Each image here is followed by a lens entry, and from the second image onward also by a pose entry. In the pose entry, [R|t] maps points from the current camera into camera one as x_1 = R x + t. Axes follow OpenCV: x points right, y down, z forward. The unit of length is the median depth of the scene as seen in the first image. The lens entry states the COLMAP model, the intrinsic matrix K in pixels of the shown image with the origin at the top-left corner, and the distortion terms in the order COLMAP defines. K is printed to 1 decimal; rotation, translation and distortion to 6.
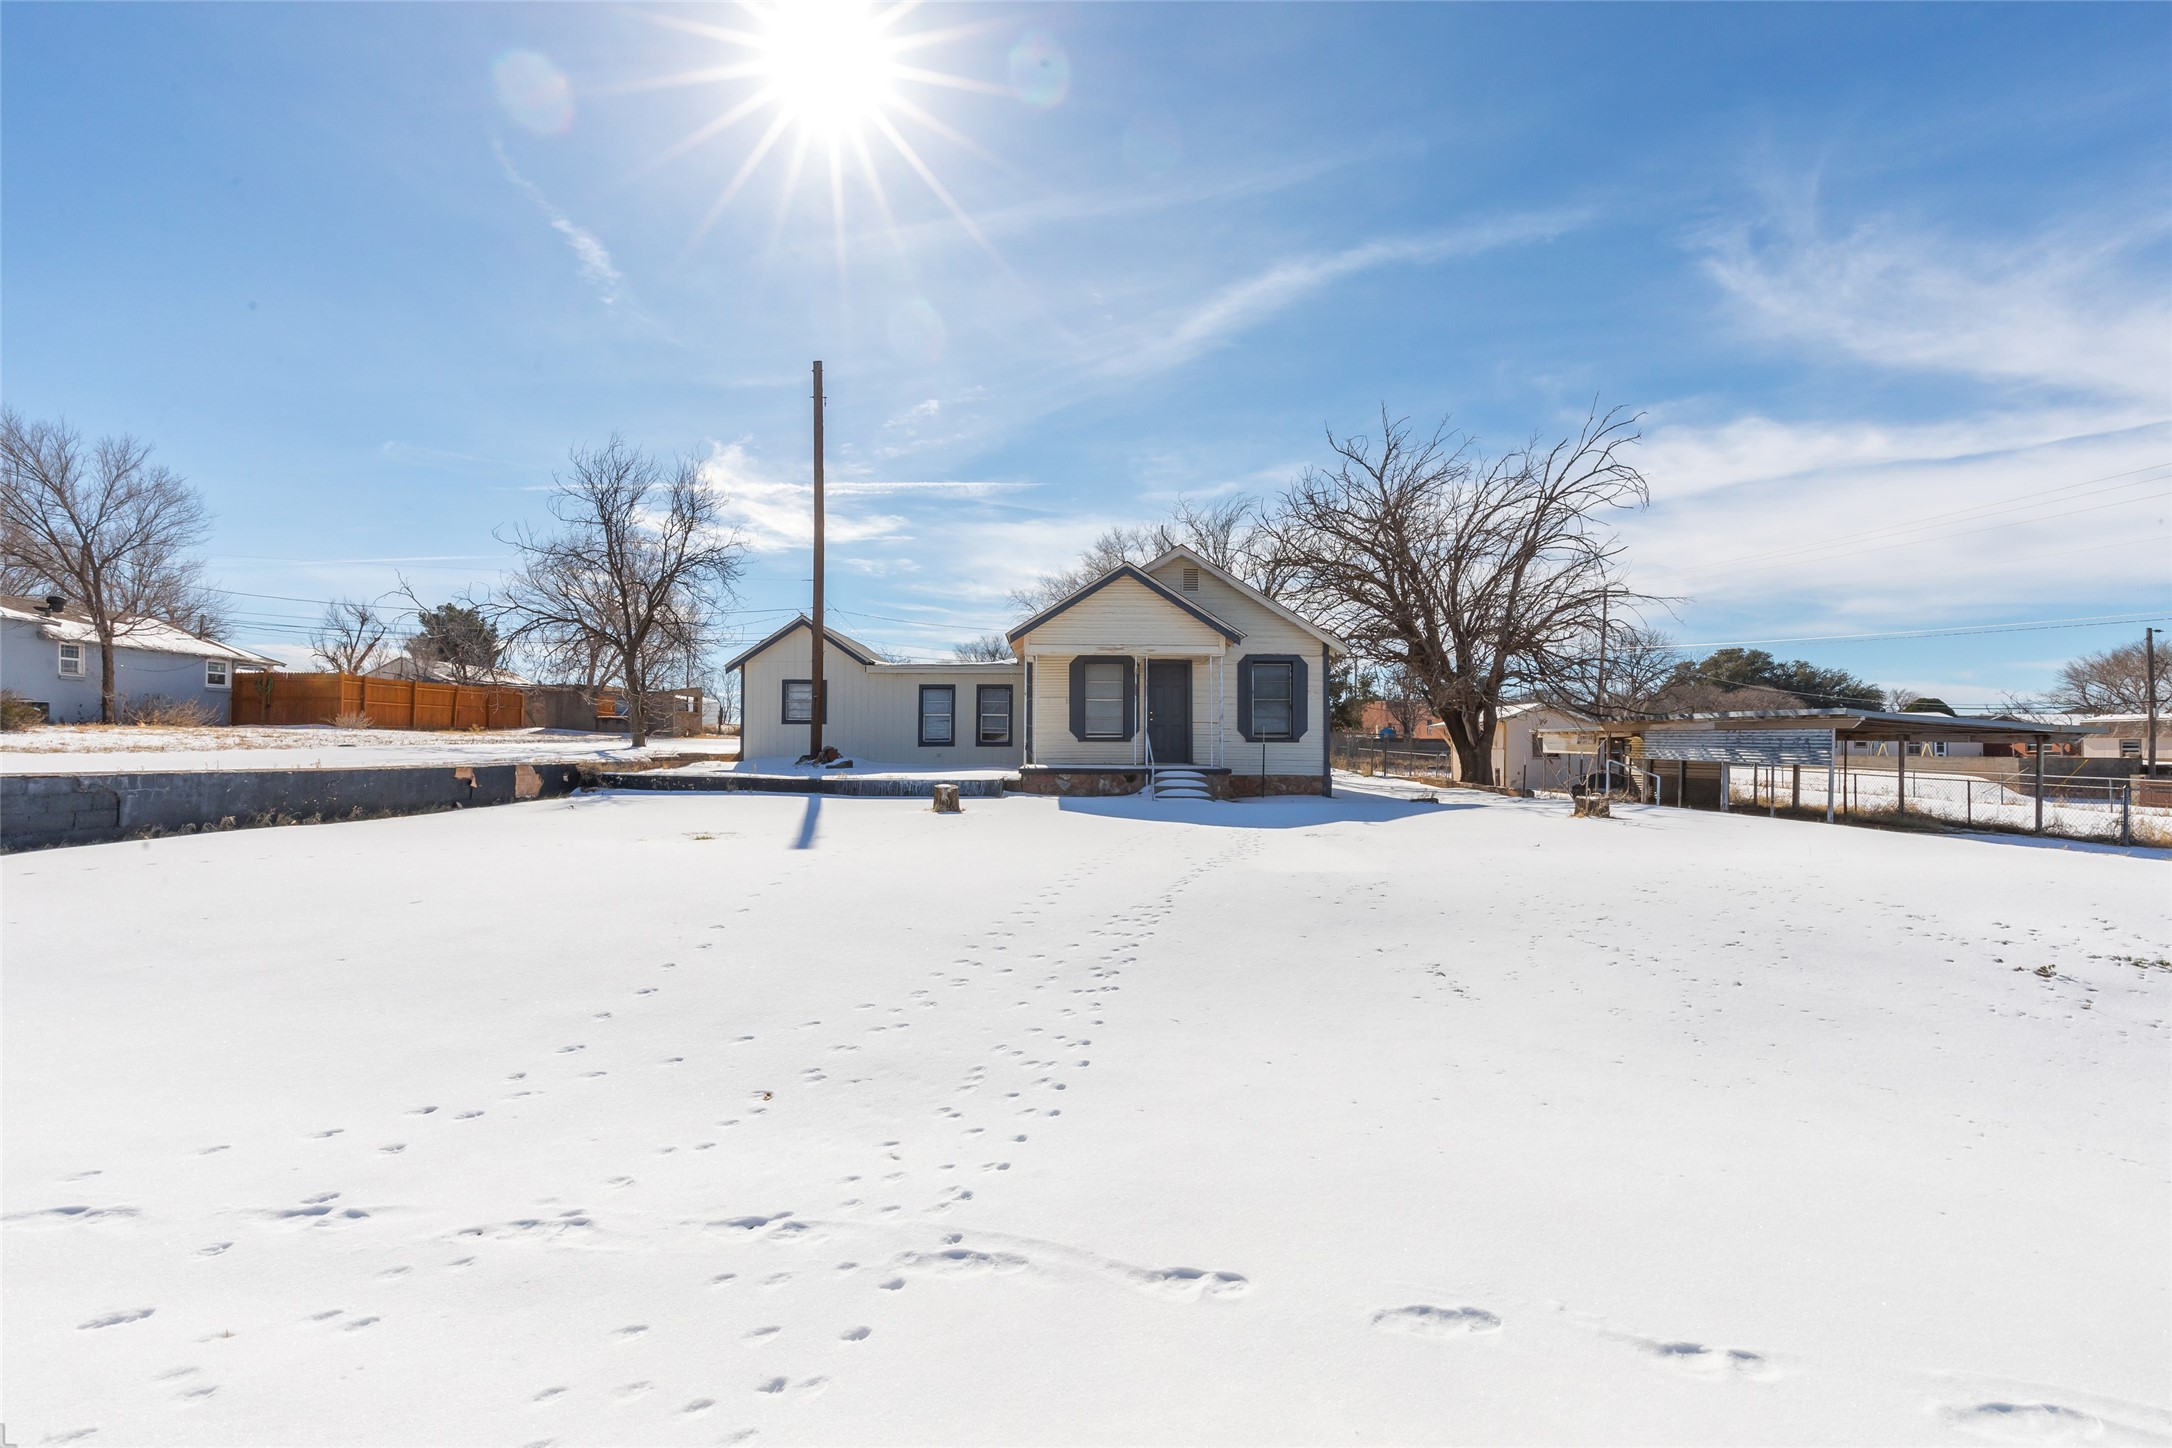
lens RADIAL K [[974.0, 0, 1086.0], [0, 974.0, 724.0], [0, 0, 1]] dist [0.002766, -0.000345]
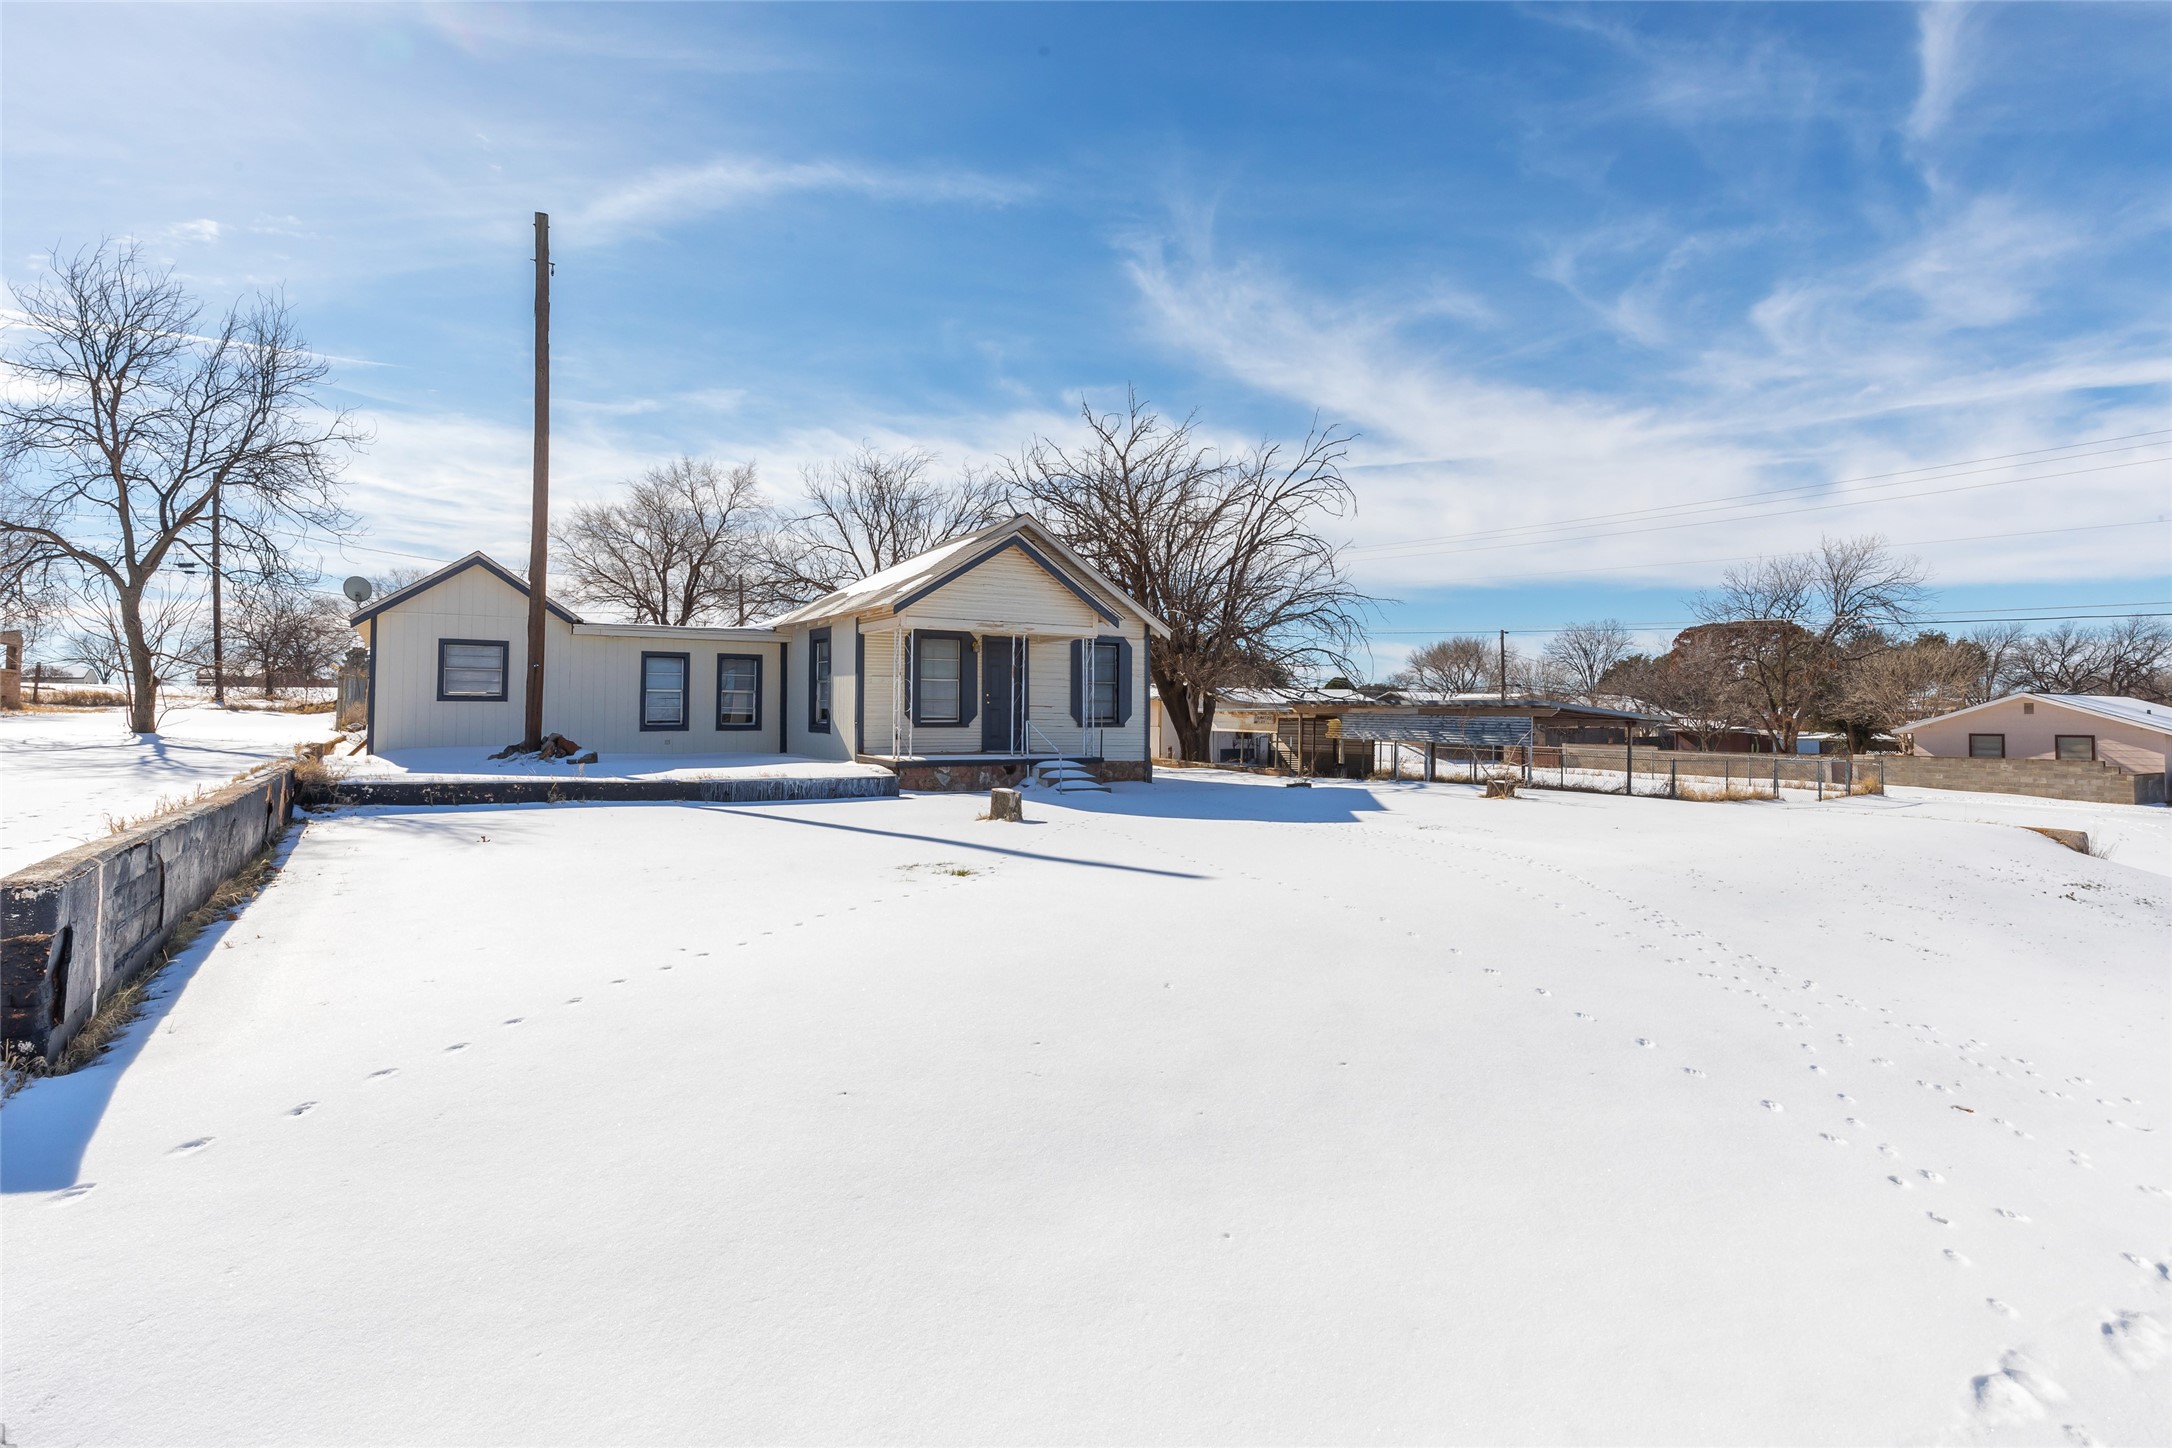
lens RADIAL K [[1086.0, 0, 1083.0], [0, 1086.0, 684.0], [0, 0, 1]] dist [-0.000897, -0.000220]
pose [[0.856111, 0.016125, 0.516541, -0.335941], [-0.013982, 0.999870, -0.008040, -0.013263], [-0.516604, -0.000339, 0.856225, 0.080296]]
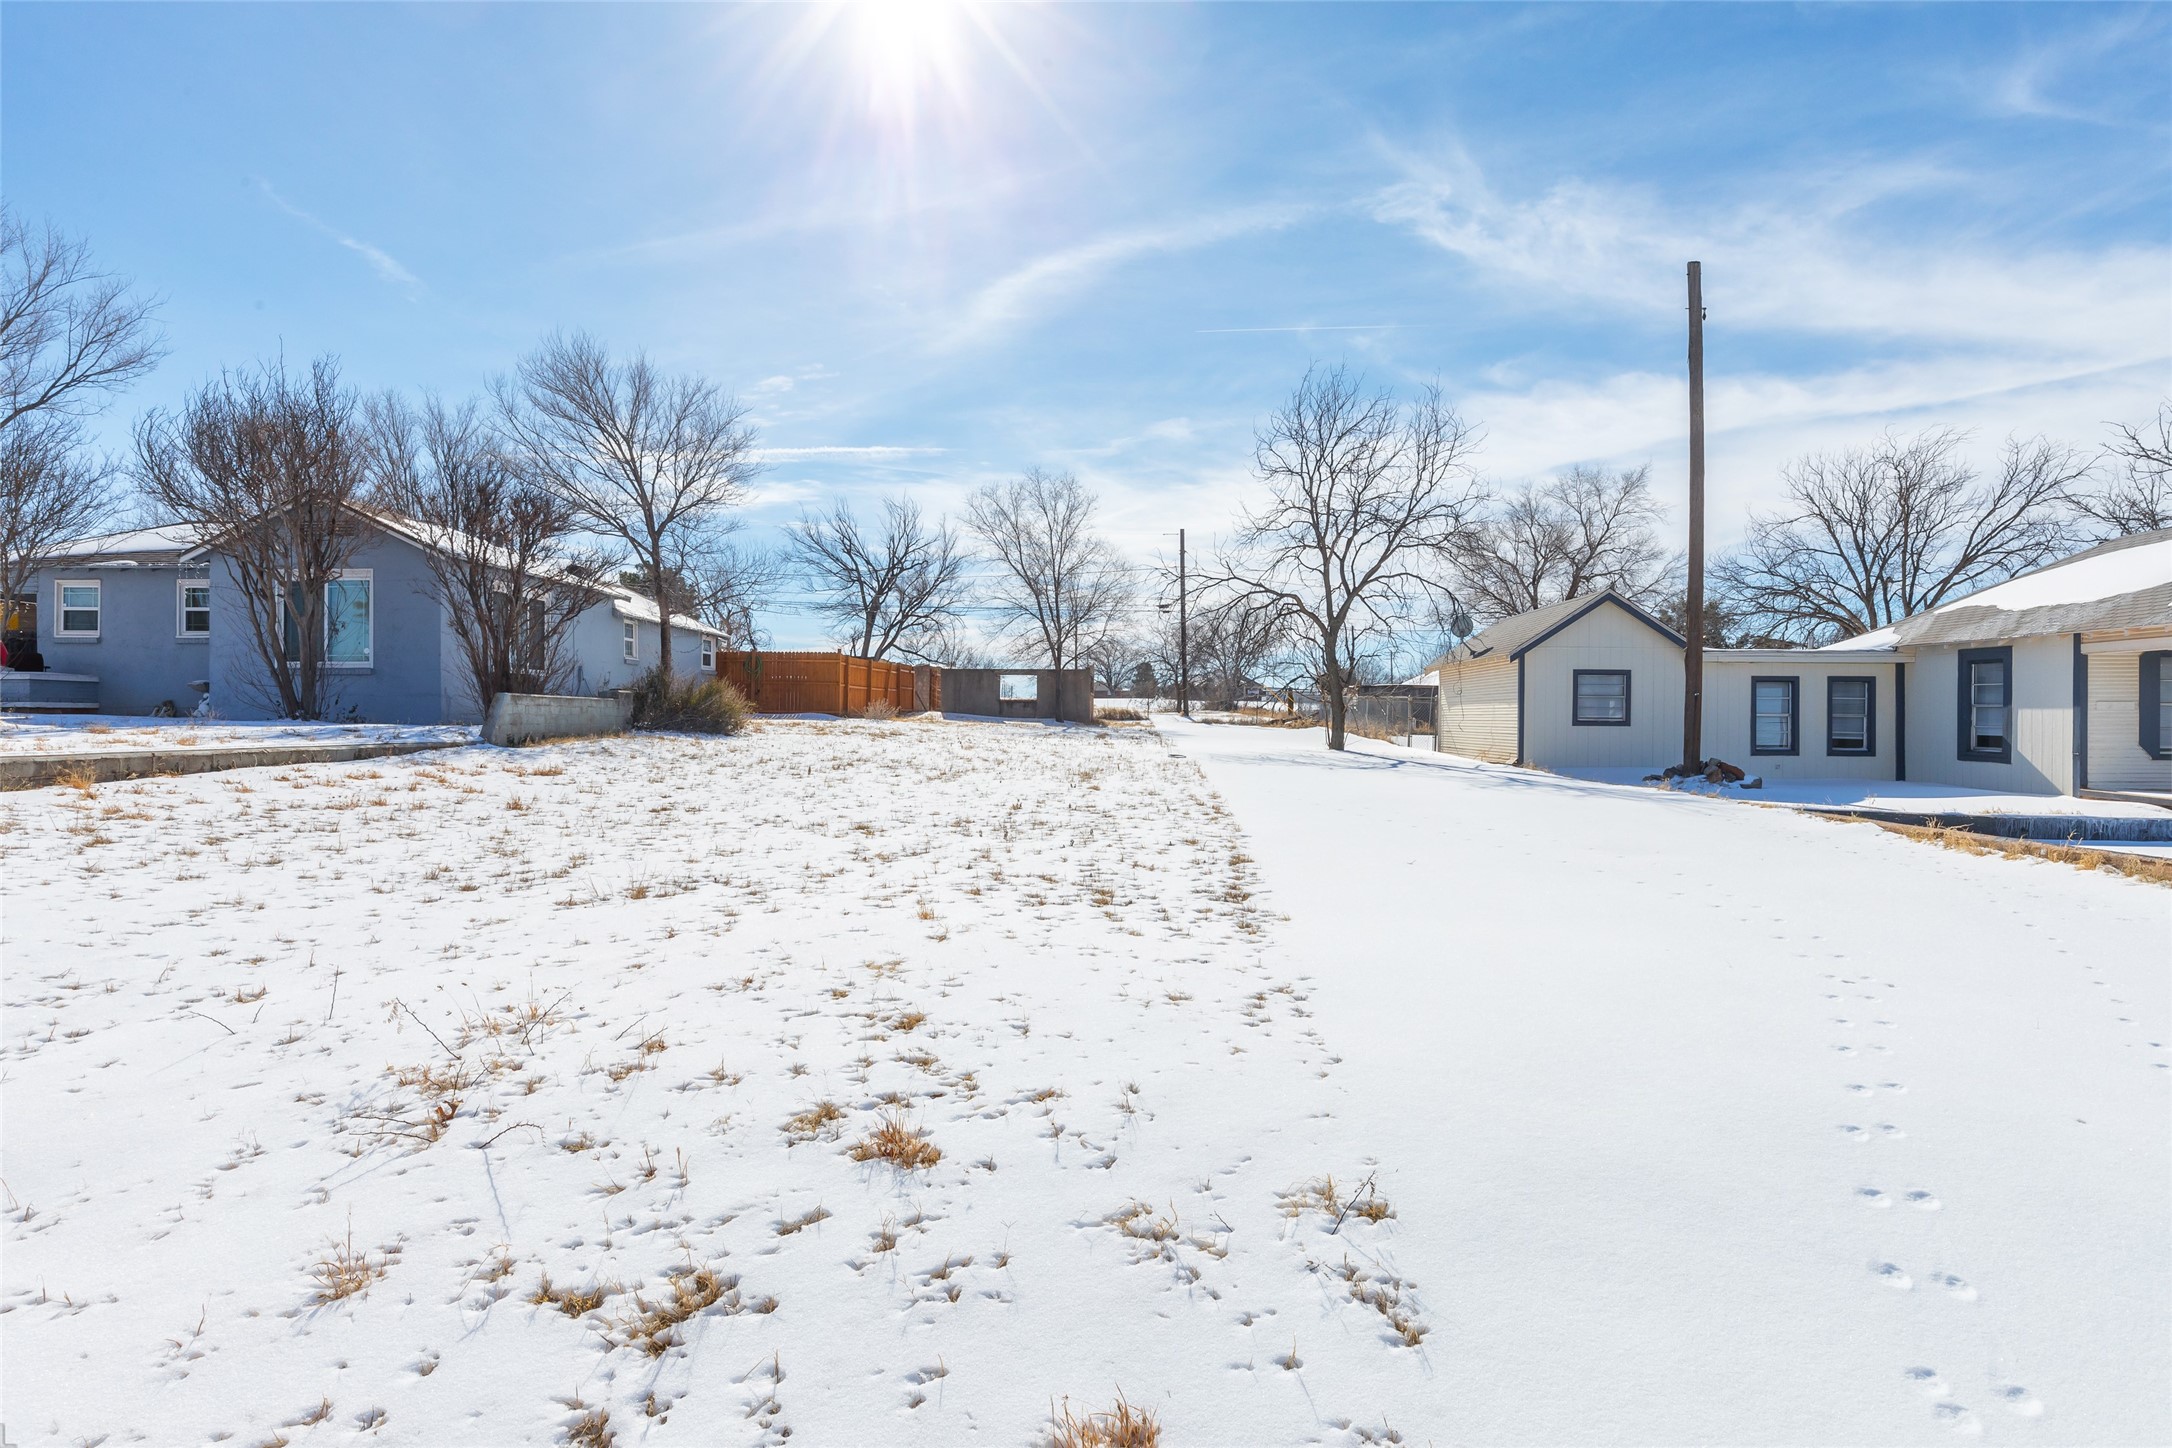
lens RADIAL K [[1123.0, 0, 1086.0], [0, 1123.0, 724.0], [0, 0, 1]] dist [0.002616, 0.000418]
pose [[0.997370, 0.006264, -0.072208, -0.677998], [-0.004185, 0.999573, 0.028902, -0.027706], [0.072358, -0.028524, 0.996971, 0.062045]]
